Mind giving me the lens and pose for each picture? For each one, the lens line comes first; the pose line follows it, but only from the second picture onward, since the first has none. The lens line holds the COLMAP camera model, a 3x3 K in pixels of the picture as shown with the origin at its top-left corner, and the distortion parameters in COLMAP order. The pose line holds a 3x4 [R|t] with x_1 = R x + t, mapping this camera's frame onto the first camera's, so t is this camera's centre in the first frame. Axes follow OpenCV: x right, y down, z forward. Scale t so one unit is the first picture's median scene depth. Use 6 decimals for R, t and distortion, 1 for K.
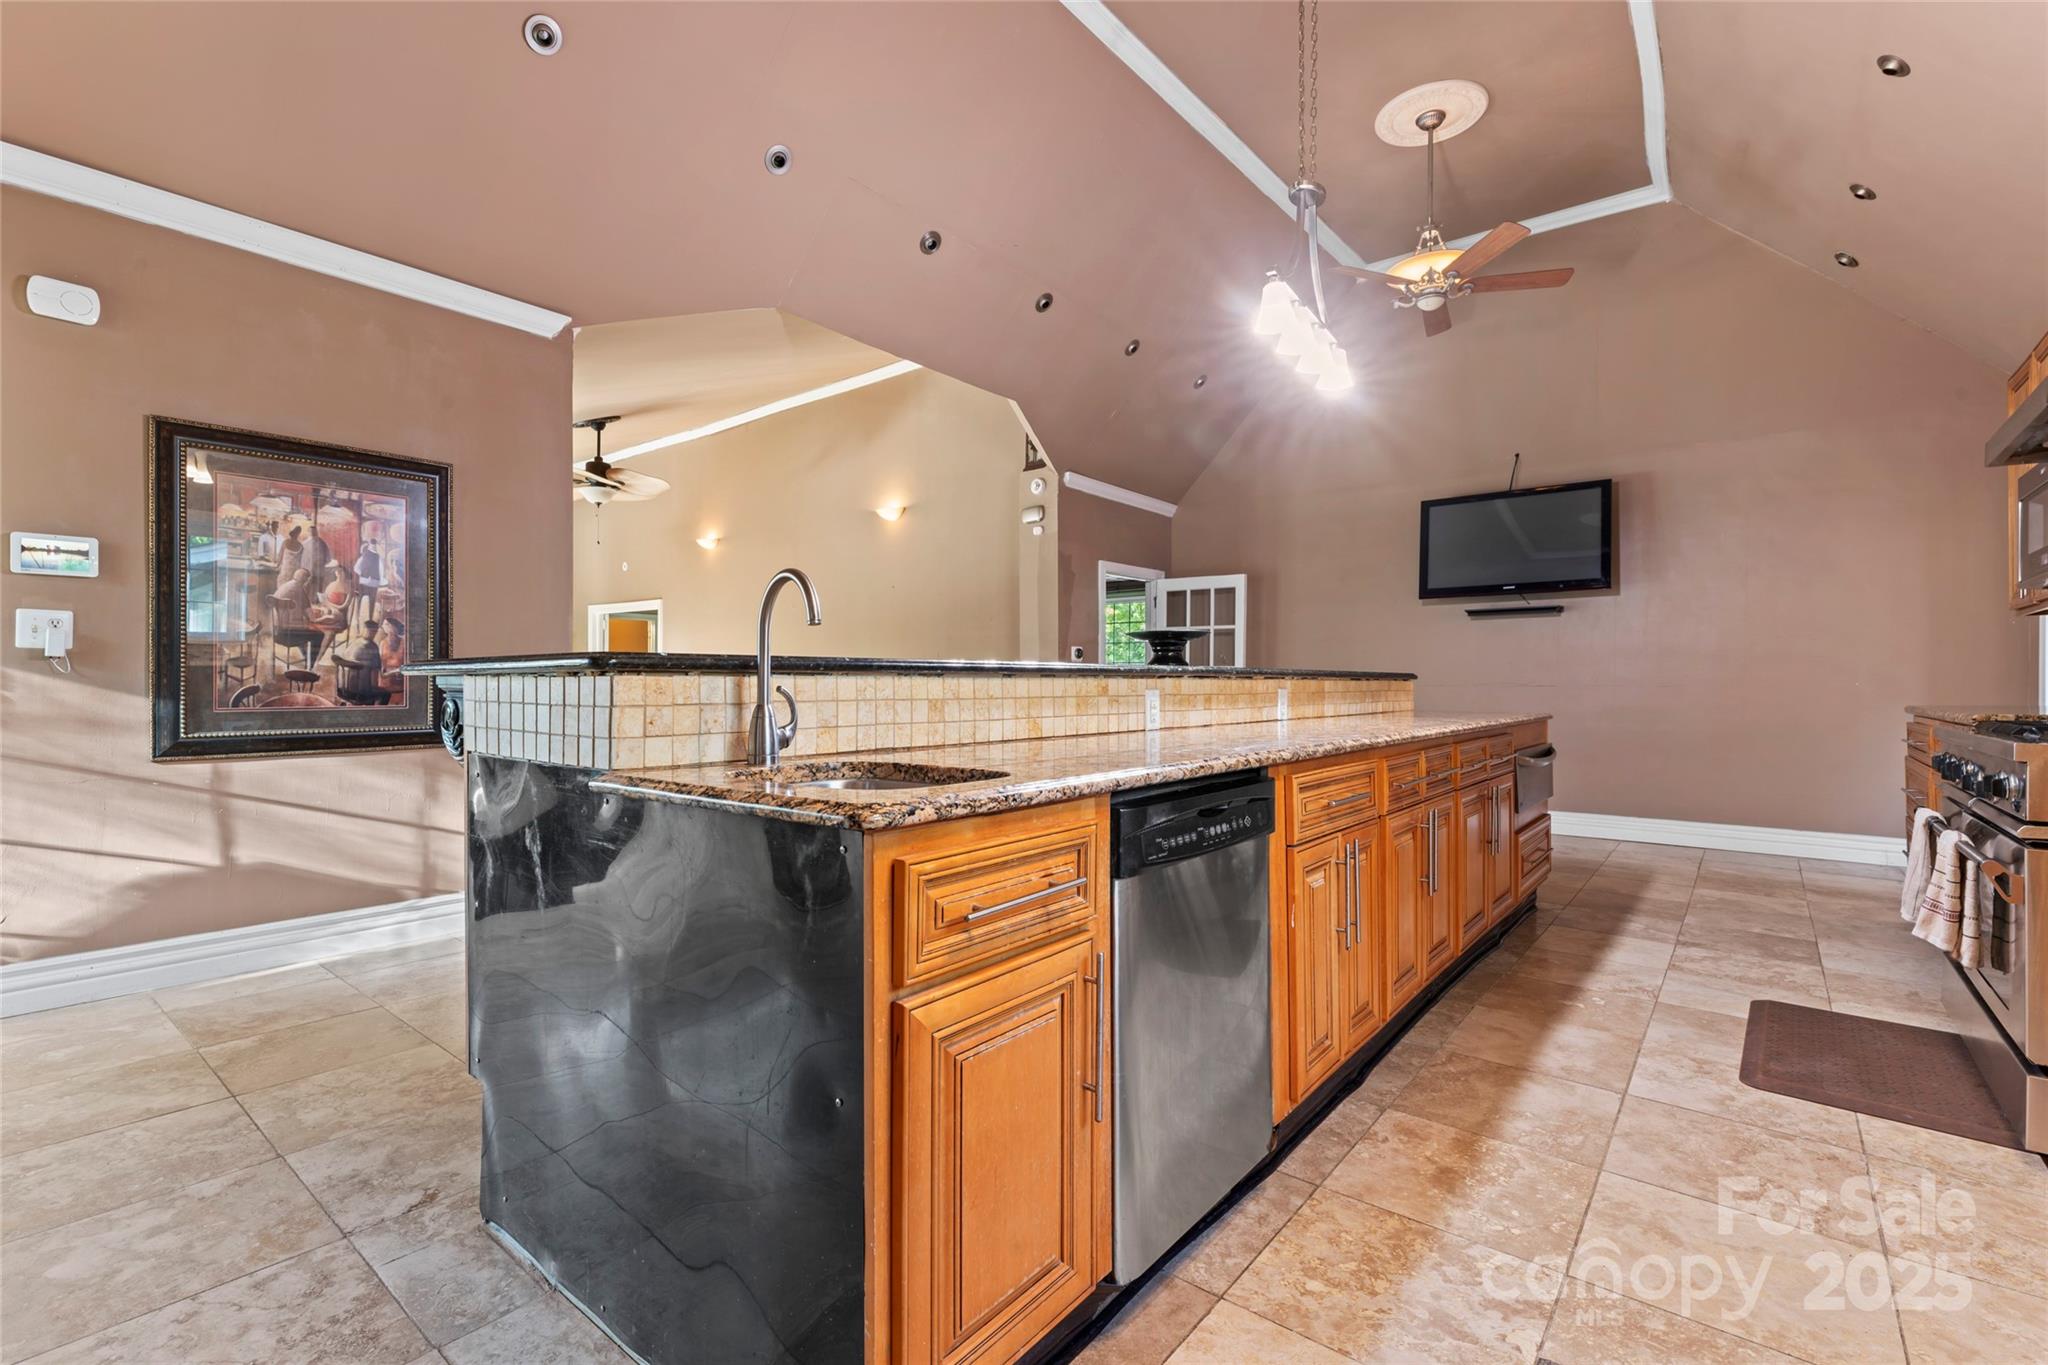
lens RADIAL K [[922.5, 0, 1018.2], [0, 922.5, 675.5], [0, 0, 1]] dist [-0.001276, -0.000213]
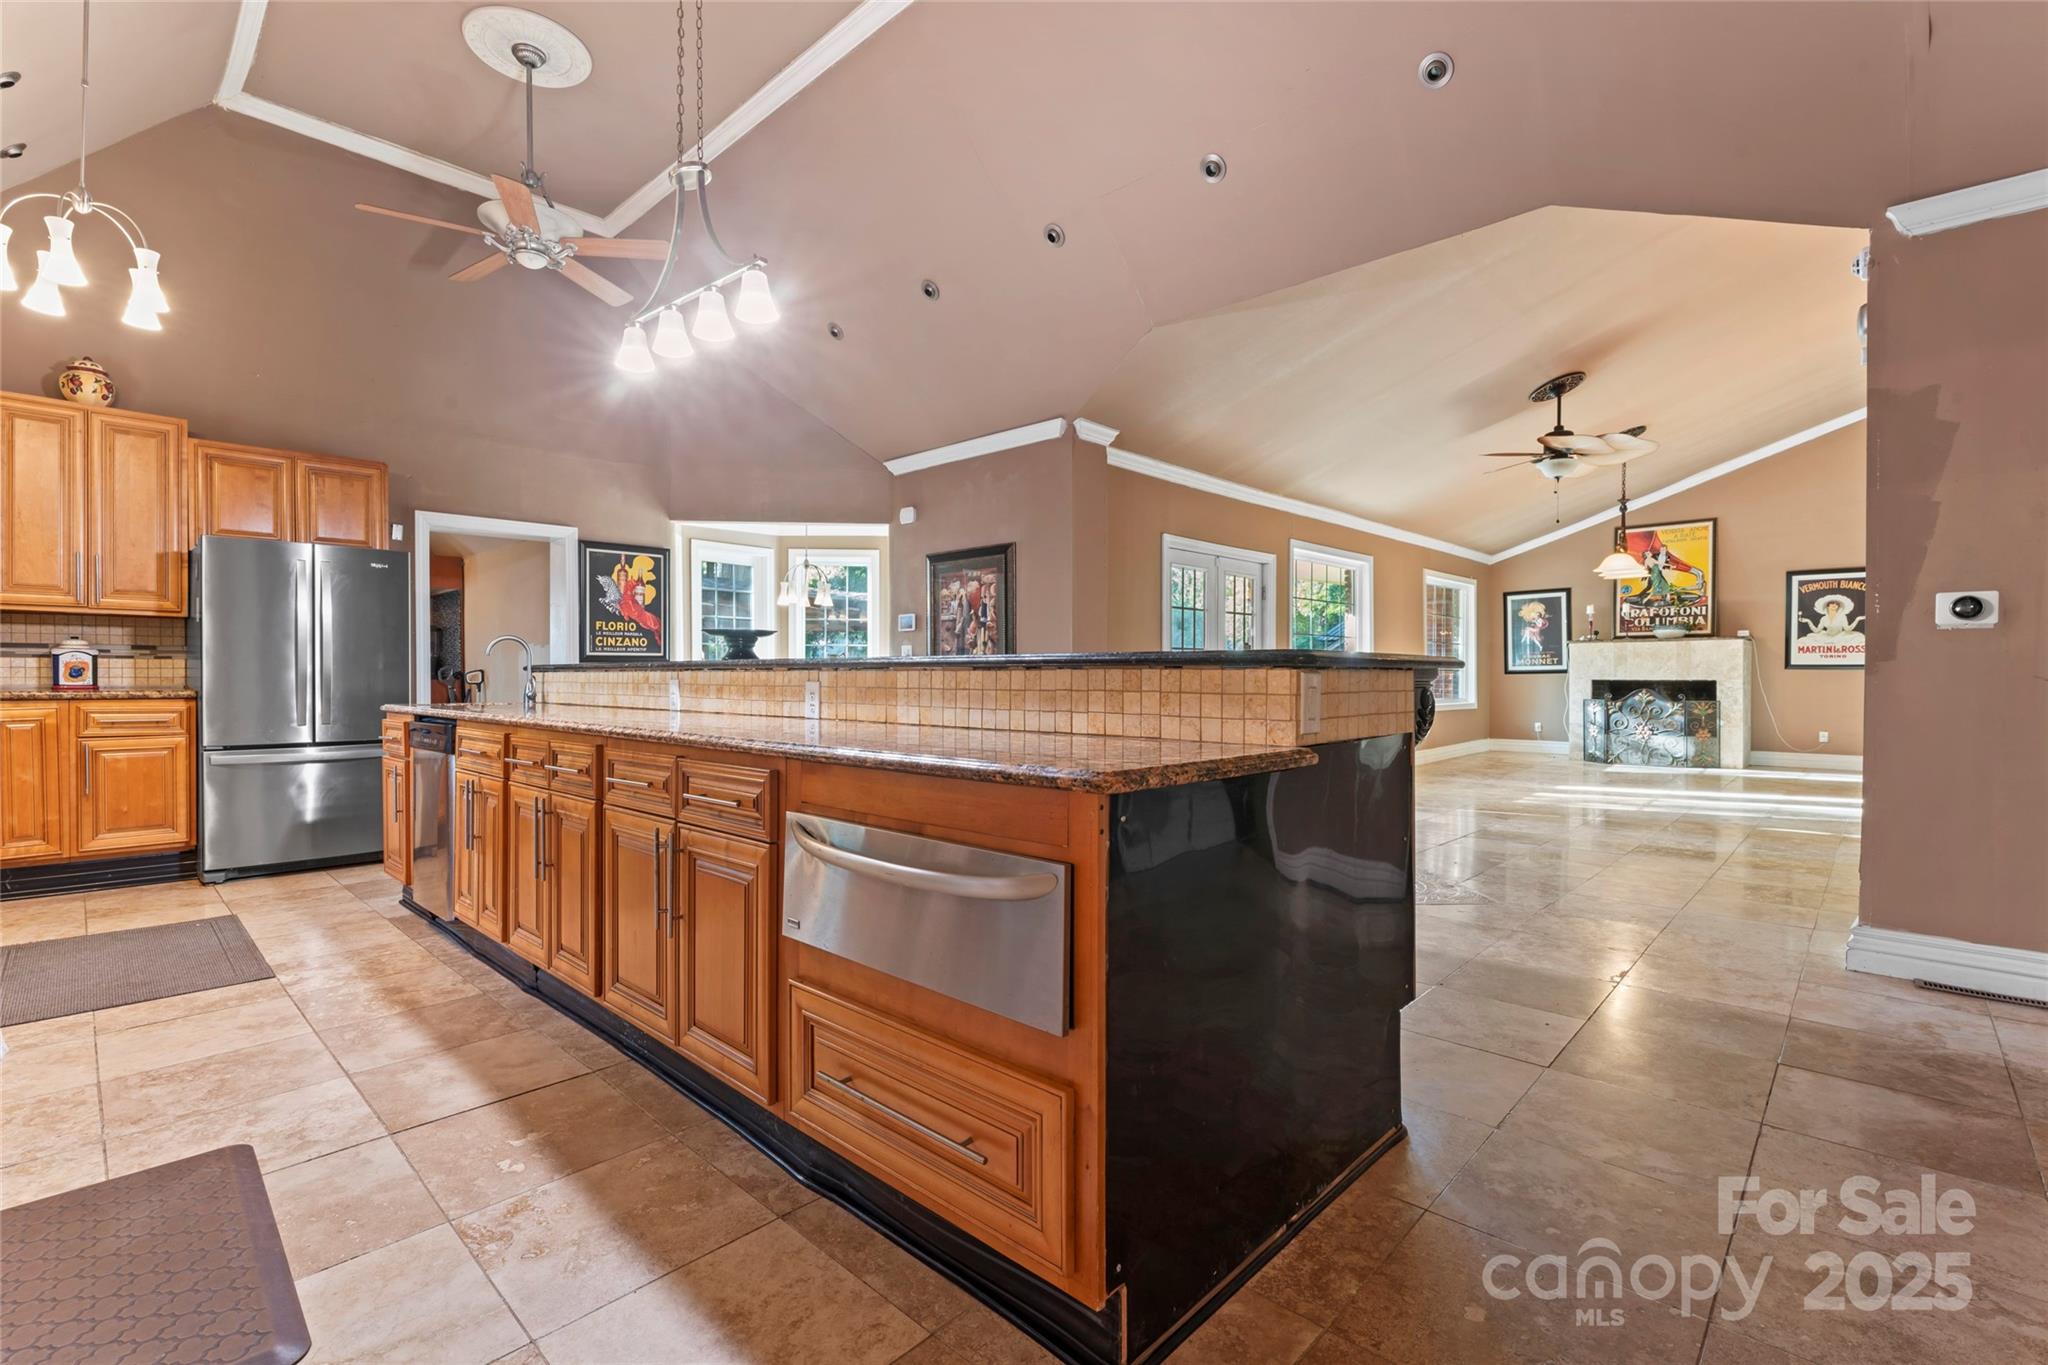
lens RADIAL K [[922.5, 0, 1021.0], [0, 922.5, 681.8], [0, 0, 1]] dist [-0.001276, -0.000213]
pose [[-0.086428, 0.004949, -0.996246, 1.354146], [0.005505, 0.999975, 0.004490, 0.014409], [0.996243, -0.005096, -0.086453, 1.543156]]
